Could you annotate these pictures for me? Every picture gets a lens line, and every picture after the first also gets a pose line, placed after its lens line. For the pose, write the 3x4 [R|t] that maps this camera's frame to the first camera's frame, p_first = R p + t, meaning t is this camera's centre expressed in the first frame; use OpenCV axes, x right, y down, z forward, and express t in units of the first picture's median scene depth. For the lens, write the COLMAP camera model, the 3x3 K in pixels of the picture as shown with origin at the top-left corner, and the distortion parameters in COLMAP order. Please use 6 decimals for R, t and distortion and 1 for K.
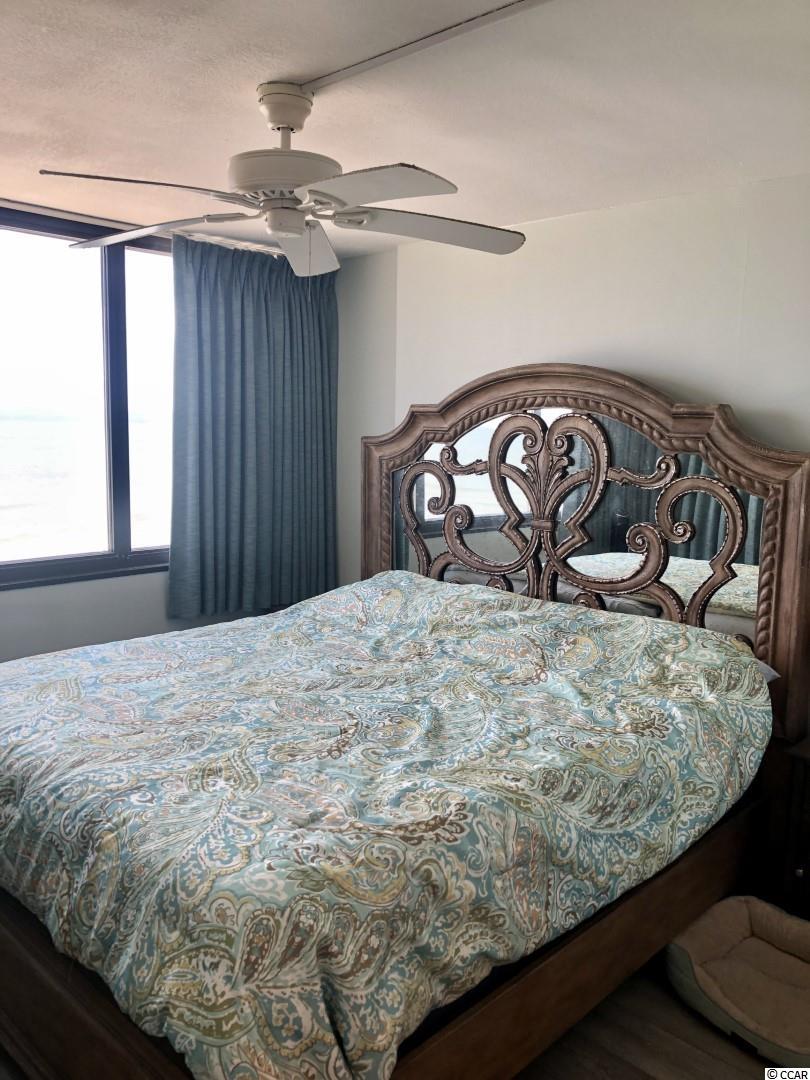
lens RADIAL K [[897.7, 0, 405.0], [0, 897.7, 540.8], [0, 0, 1]] dist [0.019902, 0.007493]
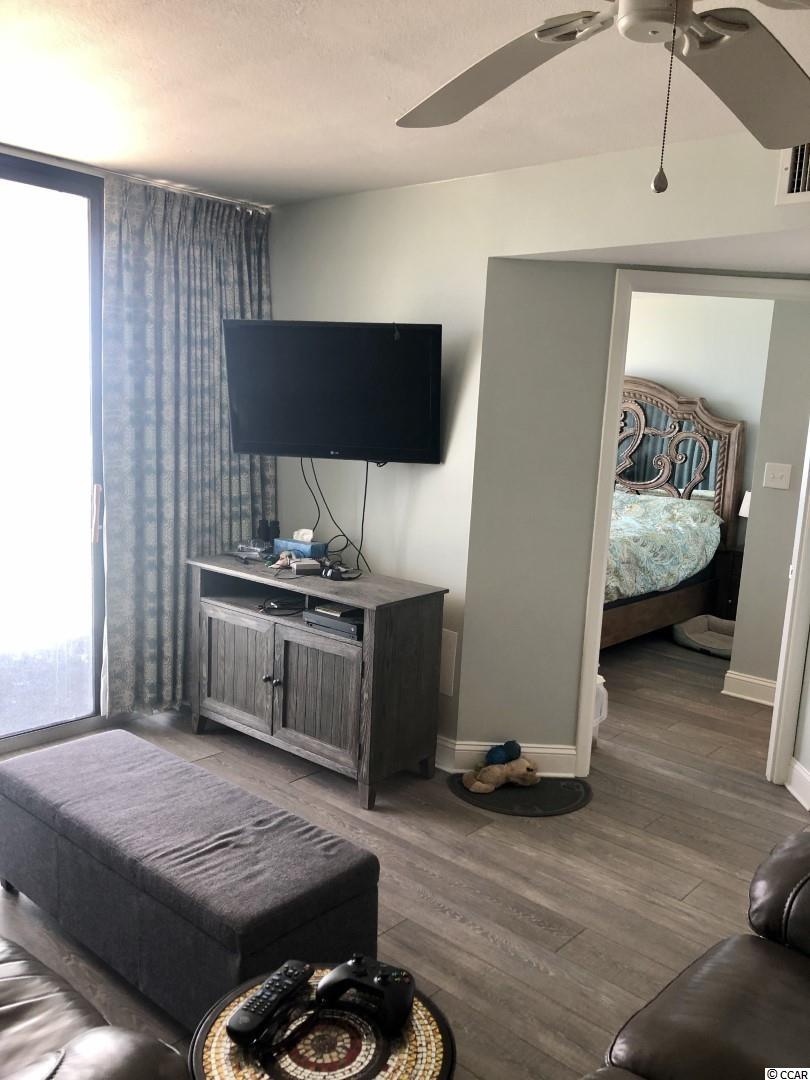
lens RADIAL K [[897.7, 0, 404.9], [0, 897.7, 541.1], [0, 0, 1]] dist [0.019902, 0.007493]
pose [[0.999061, 0.018977, 0.038955, -0.439380], [-0.019575, 0.999696, 0.015011, 0.175331], [-0.038659, -0.015760, 0.999128, -1.142925]]
